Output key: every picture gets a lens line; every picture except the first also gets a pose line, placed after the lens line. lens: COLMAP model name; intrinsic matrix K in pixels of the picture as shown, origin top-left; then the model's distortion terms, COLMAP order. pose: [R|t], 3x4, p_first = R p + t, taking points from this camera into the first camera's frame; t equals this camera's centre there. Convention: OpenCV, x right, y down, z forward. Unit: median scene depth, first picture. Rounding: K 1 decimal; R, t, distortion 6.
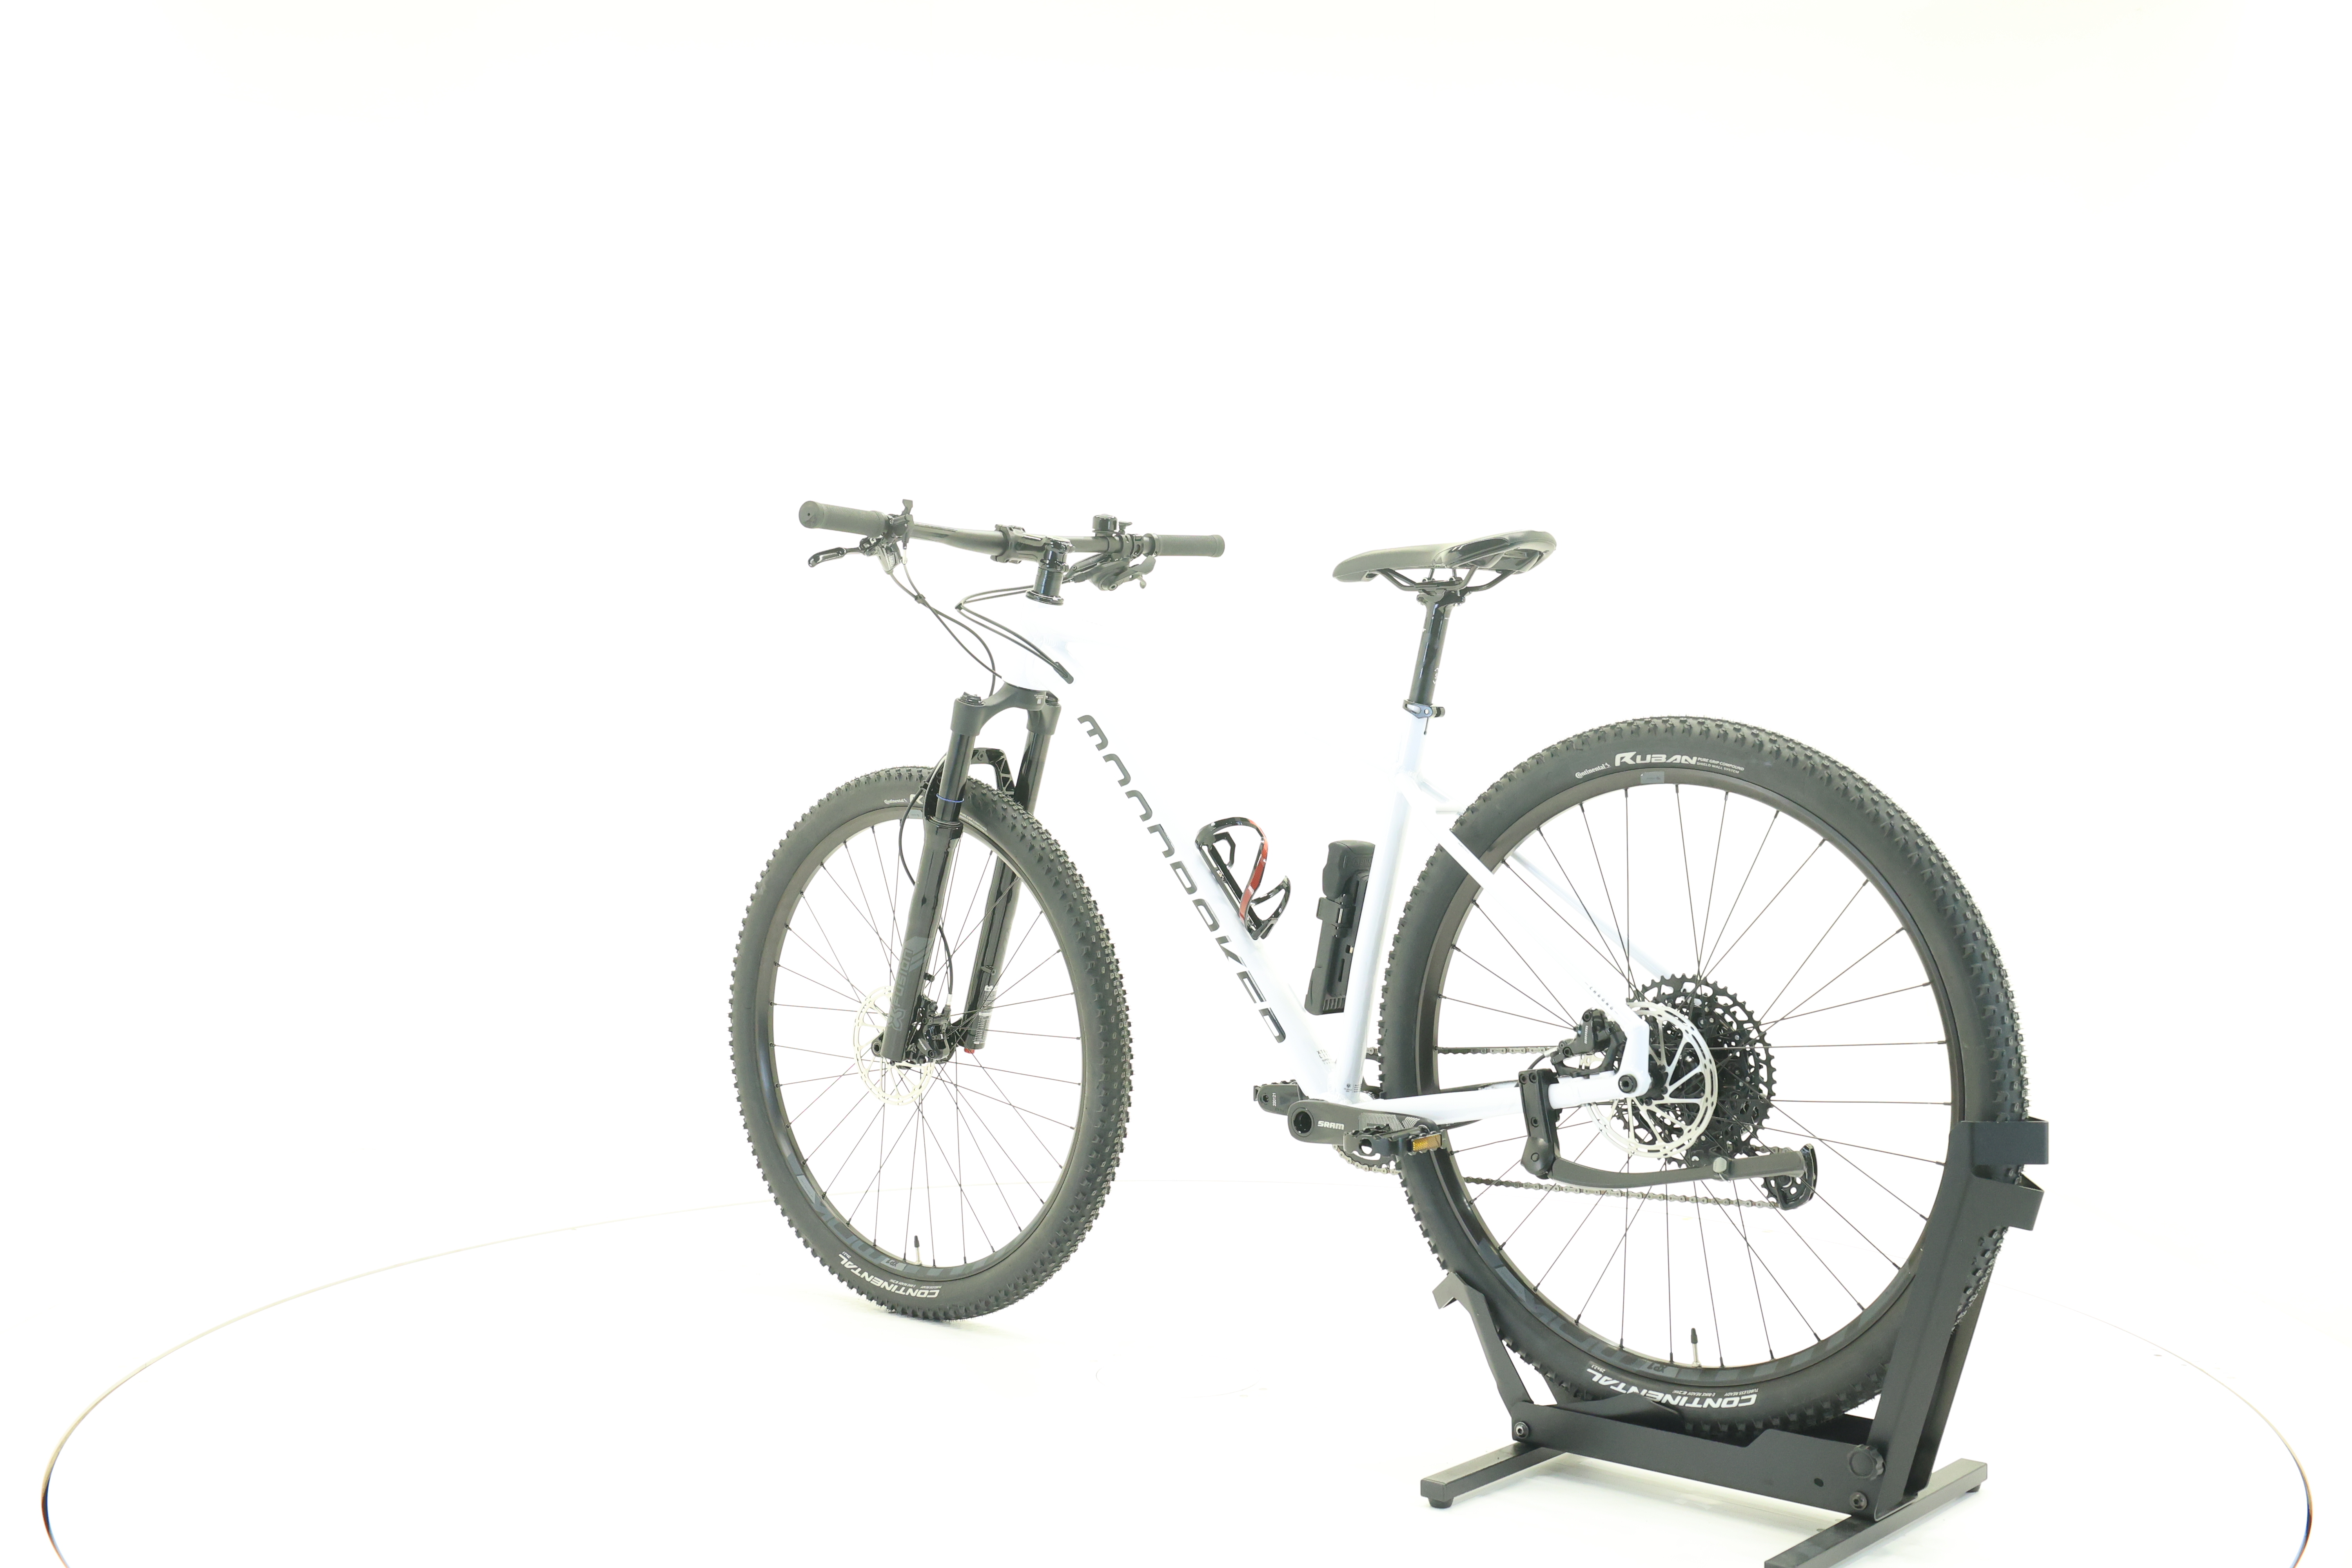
lens RADIAL K [[2460.3, 0, 1175.1], [0, 2460.3, 785.1], [0, 0, 1]] dist [-0.008238, 0.000000]
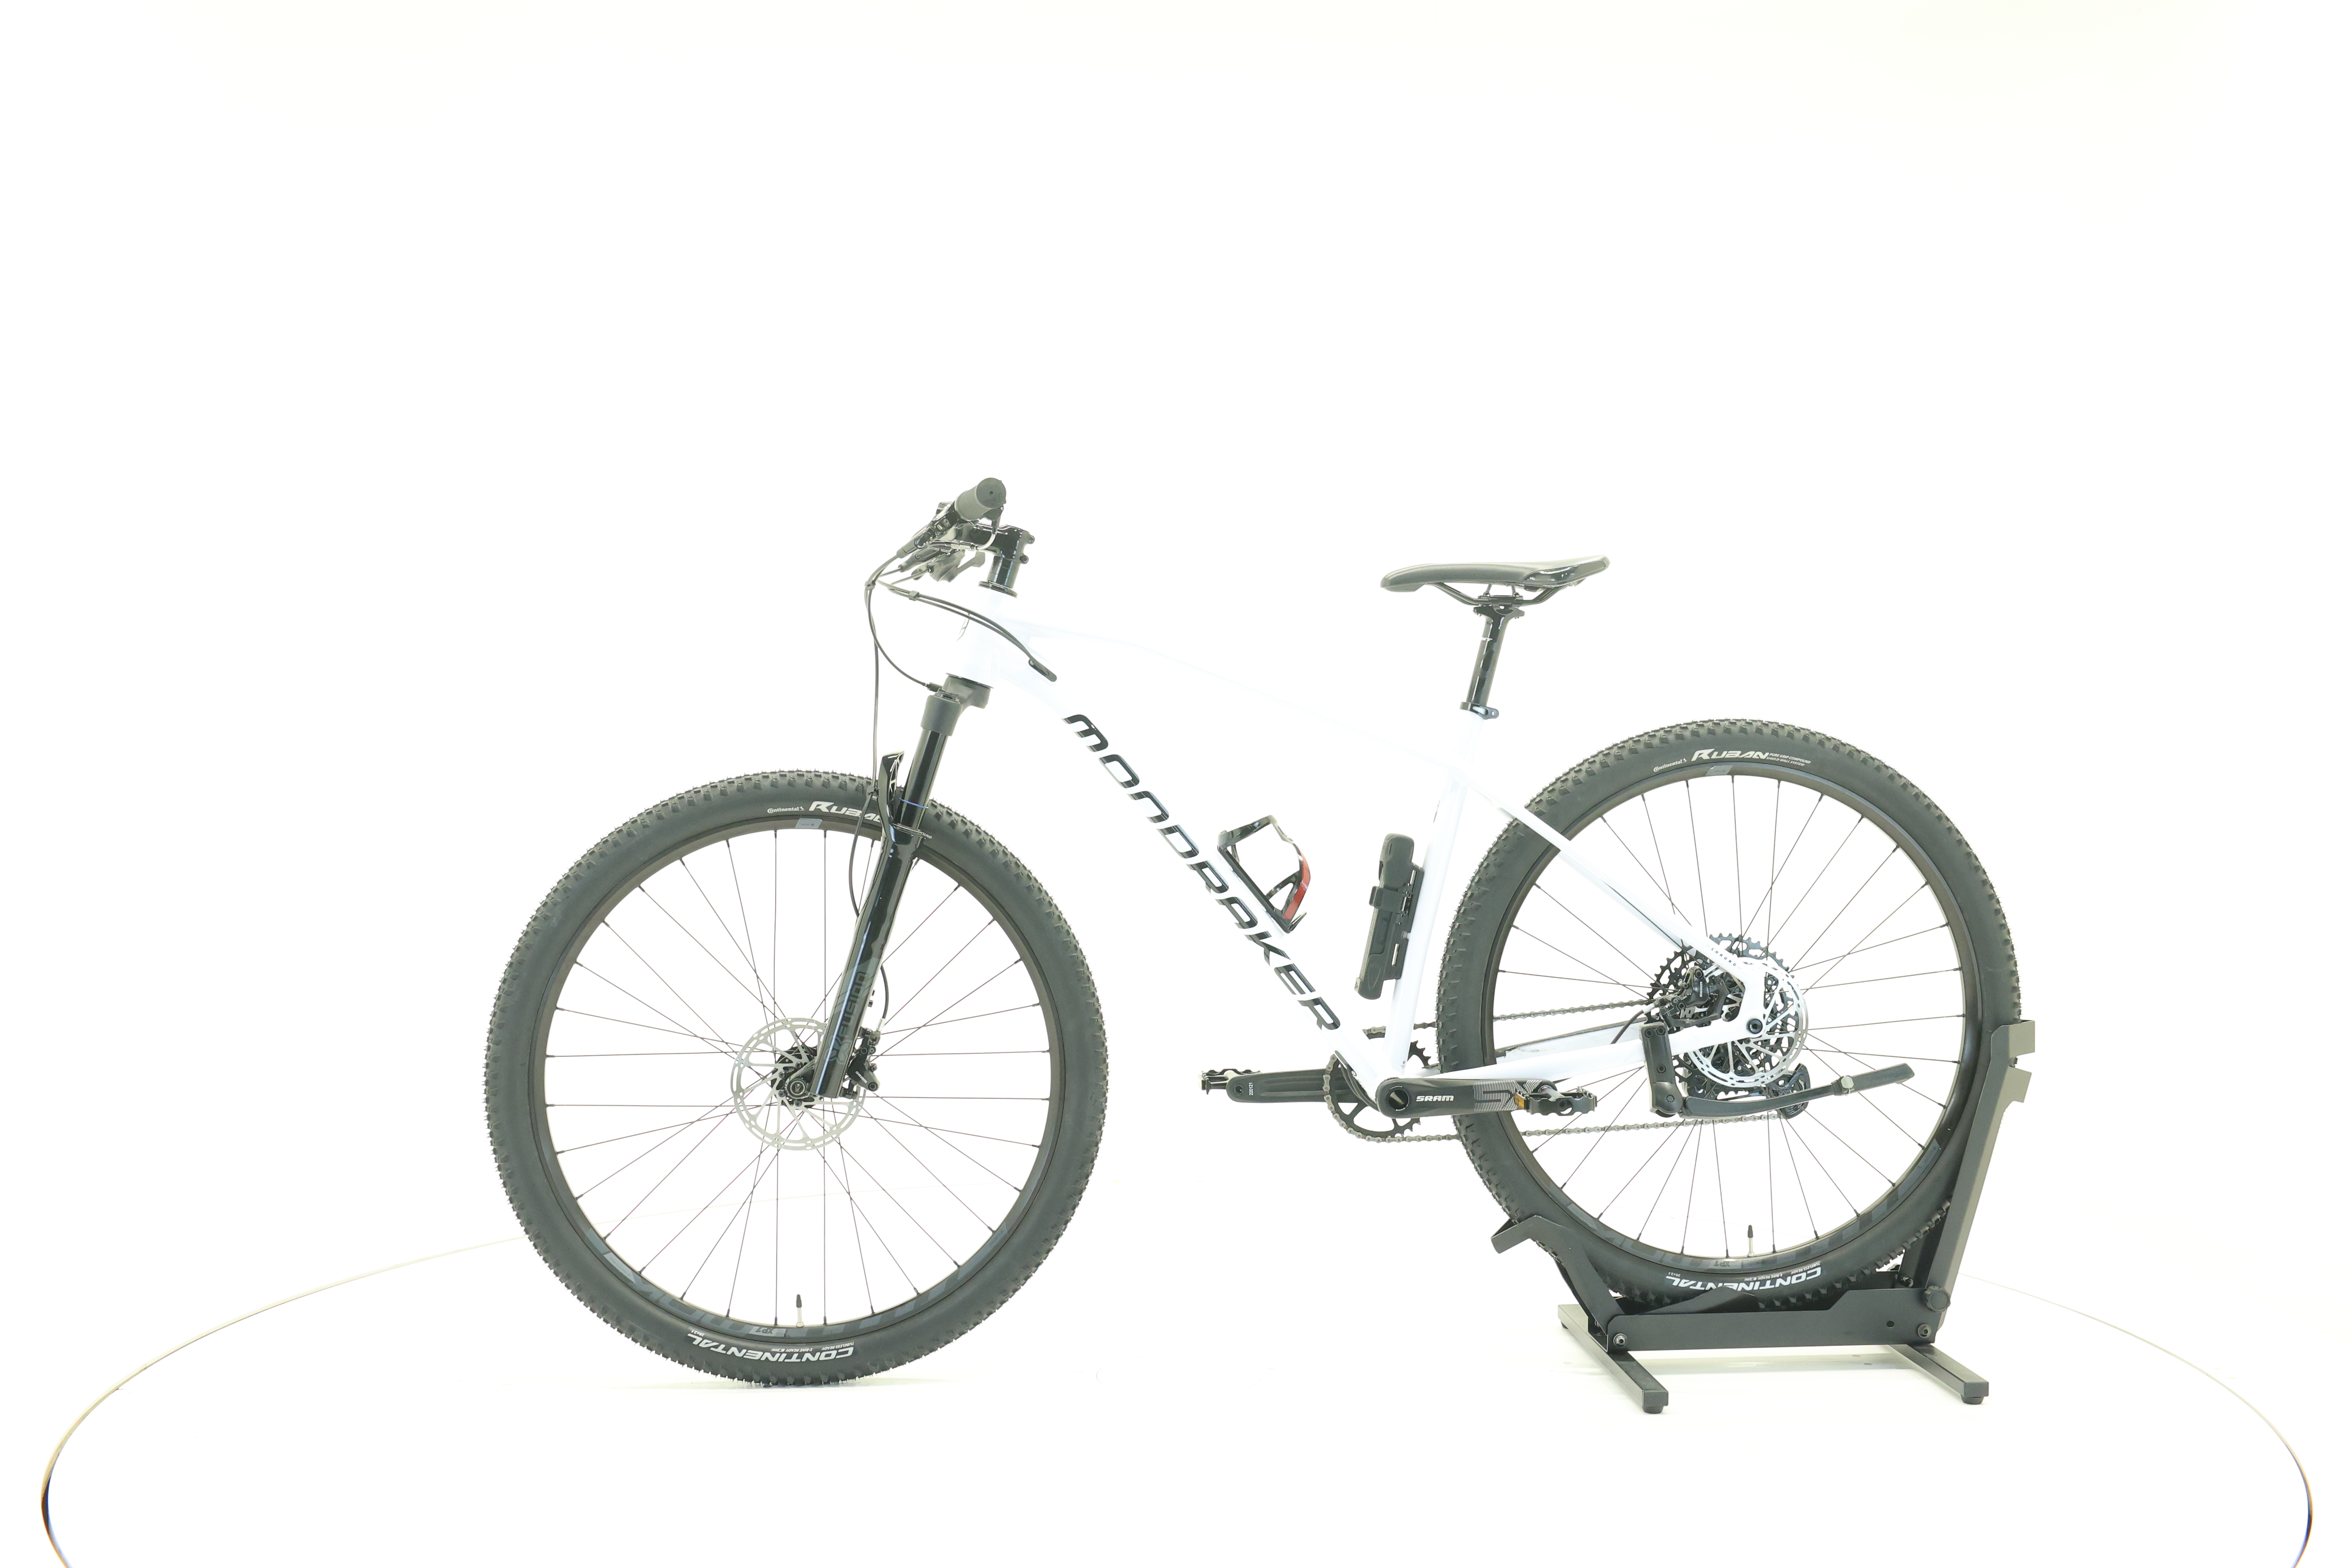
lens RADIAL K [[2460.3, 0, 1181.6], [0, 2460.3, 781.5], [0, 0, 1]] dist [-0.008238, 0.000000]
pose [[0.691546, -0.018534, 0.722094, -0.812910], [0.015155, 0.999823, 0.011149, -0.014364], [-0.722173, 0.003233, 0.691705, 0.347378]]
